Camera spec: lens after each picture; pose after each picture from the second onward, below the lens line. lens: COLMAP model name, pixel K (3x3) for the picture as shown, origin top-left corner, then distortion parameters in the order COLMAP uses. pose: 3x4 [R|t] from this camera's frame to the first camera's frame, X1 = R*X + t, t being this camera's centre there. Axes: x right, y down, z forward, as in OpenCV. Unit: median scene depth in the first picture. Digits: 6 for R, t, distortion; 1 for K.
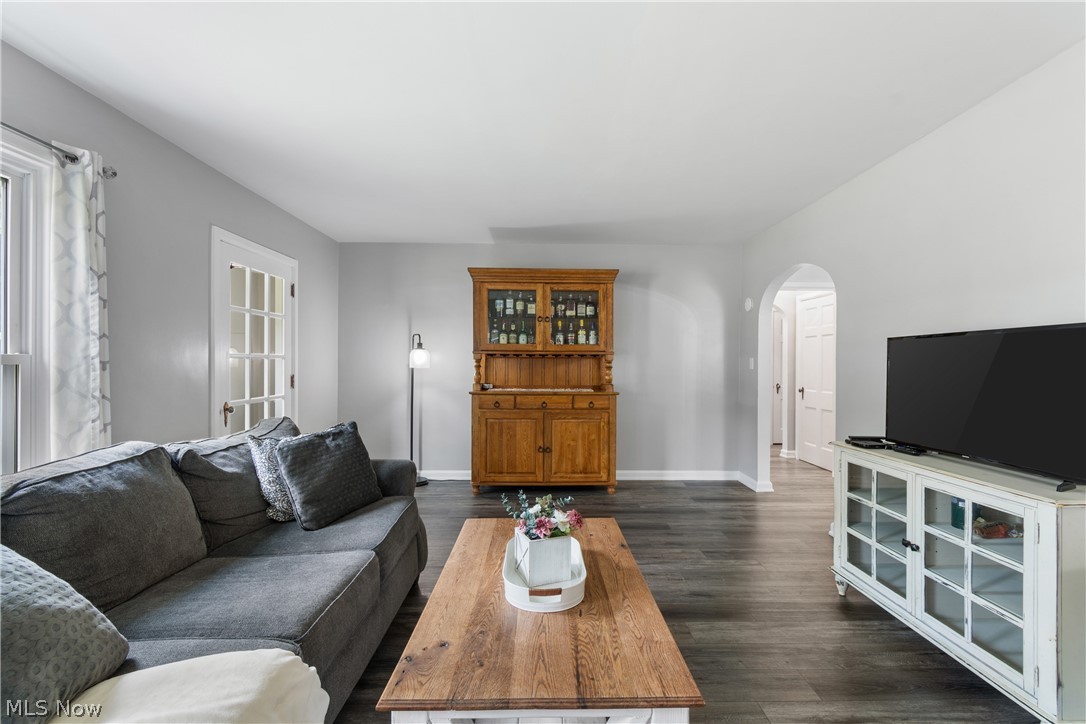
lens RADIAL K [[491.6, 0, 543.5], [0, 491.6, 363.5], [0, 0, 1]] dist [0.002182, 0.000183]
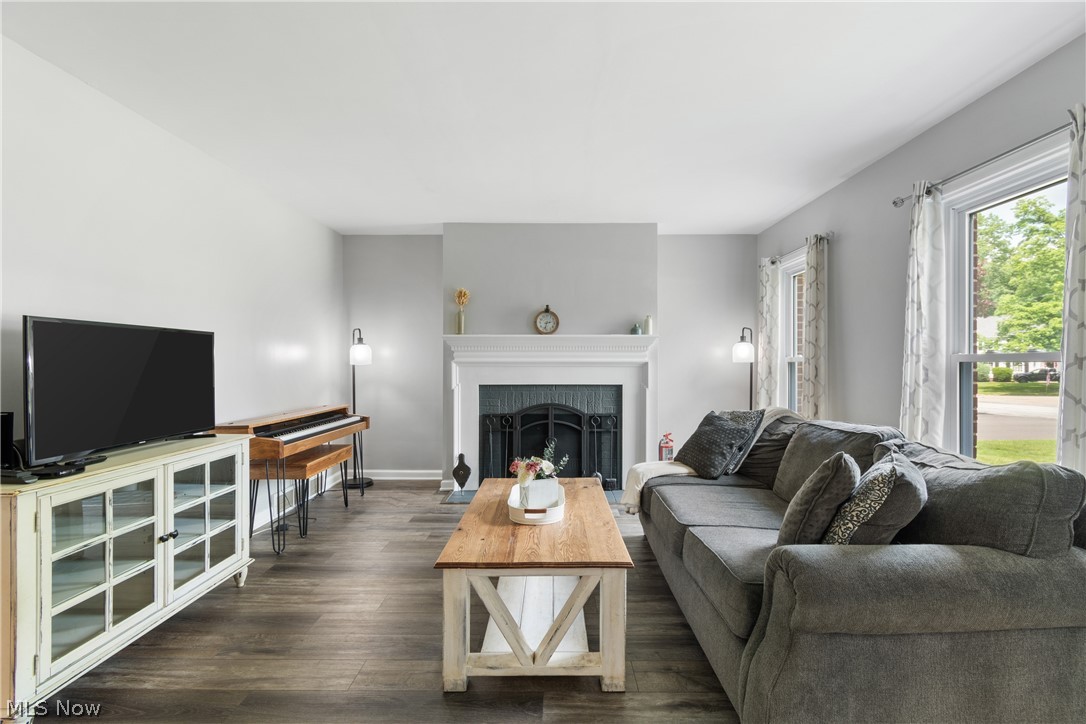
lens RADIAL K [[491.6, 0, 545.0], [0, 491.6, 365.9], [0, 0, 1]] dist [0.002182, 0.000183]
pose [[-0.999771, -0.007020, 0.020197, -0.039242], [-0.007010, 0.999975, 0.000553, 0.015764], [-0.020200, 0.000411, -0.999796, 1.966242]]
